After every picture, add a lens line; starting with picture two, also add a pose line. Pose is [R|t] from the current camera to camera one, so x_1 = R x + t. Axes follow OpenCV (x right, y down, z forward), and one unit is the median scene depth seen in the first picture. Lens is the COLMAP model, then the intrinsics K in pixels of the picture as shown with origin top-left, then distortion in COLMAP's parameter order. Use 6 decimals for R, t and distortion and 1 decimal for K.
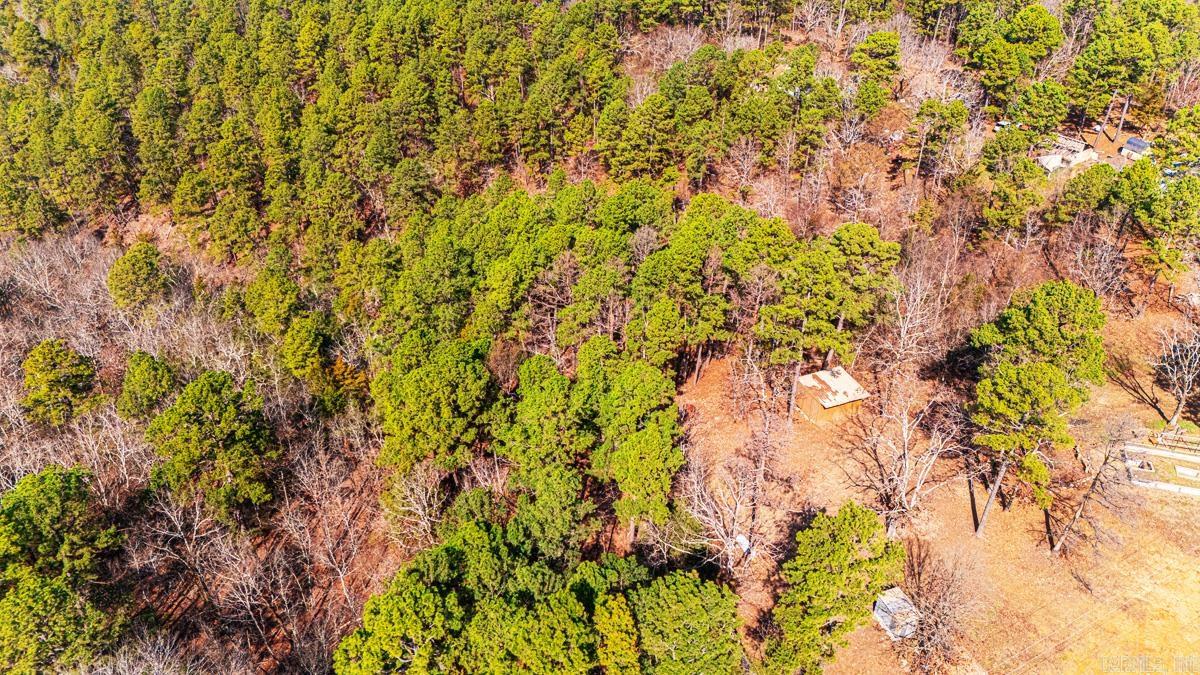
lens RADIAL K [[874.7, 0, 601.5], [0, 874.7, 335.8], [0, 0, 1]] dist [0.092299, -0.101660]
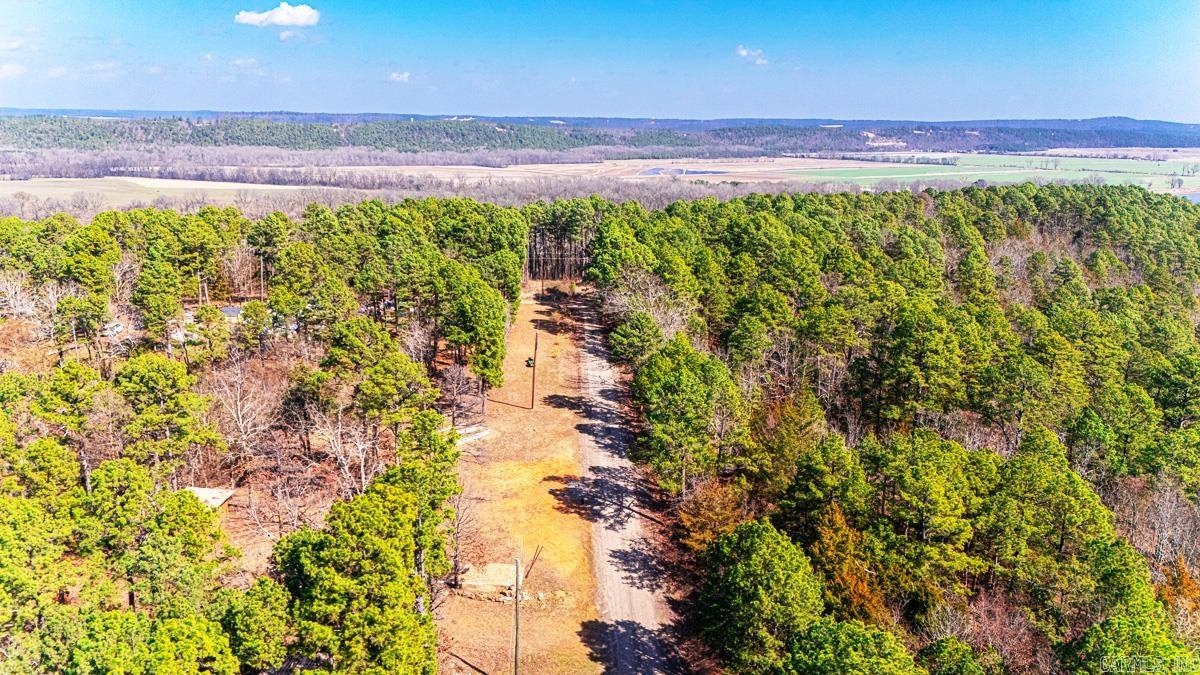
lens RADIAL K [[874.7, 0, 601.5], [0, 874.7, 335.8], [0, 0, 1]] dist [0.092299, -0.101660]
pose [[0.434124, -0.216361, 0.874485, -0.253496], [0.486652, 0.873222, -0.025542, 0.094286], [-0.758094, 0.436658, 0.484380, 0.047997]]
